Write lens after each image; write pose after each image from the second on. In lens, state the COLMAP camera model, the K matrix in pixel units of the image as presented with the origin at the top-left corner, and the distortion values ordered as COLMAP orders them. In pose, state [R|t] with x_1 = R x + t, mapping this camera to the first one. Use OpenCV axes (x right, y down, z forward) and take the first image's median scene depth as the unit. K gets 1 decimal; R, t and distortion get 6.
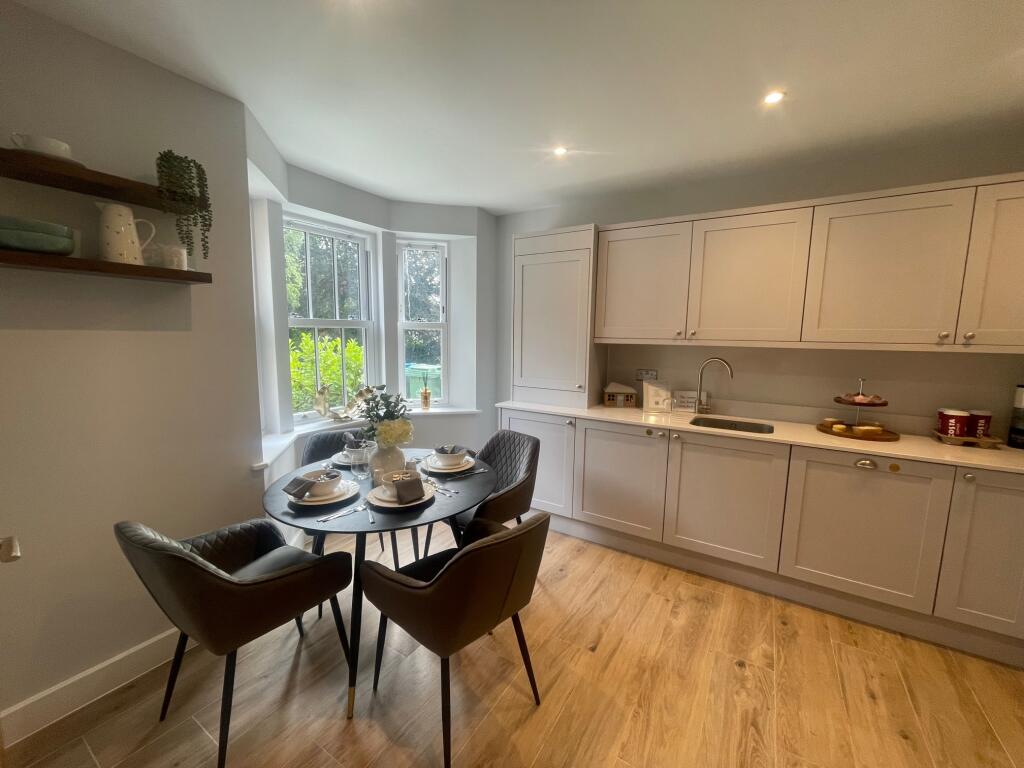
lens RADIAL K [[412.4, 0, 510.3], [0, 412.4, 383.2], [0, 0, 1]] dist [0.000121, -0.000119]
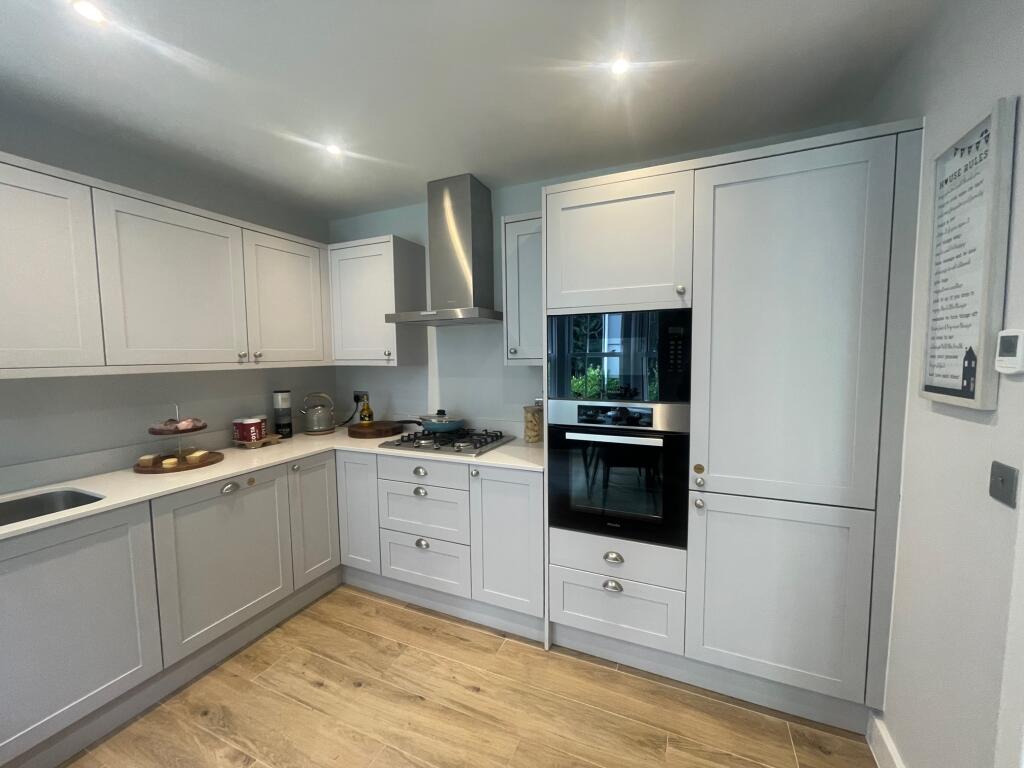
lens RADIAL K [[412.4, 0, 509.5], [0, 412.4, 387.0], [0, 0, 1]] dist [0.000121, -0.000119]
pose [[-0.142936, -0.093787, 0.985278, -0.158316], [0.128873, 0.985261, 0.112481, -0.060560], [-0.981306, 0.143053, -0.128743, 0.438719]]
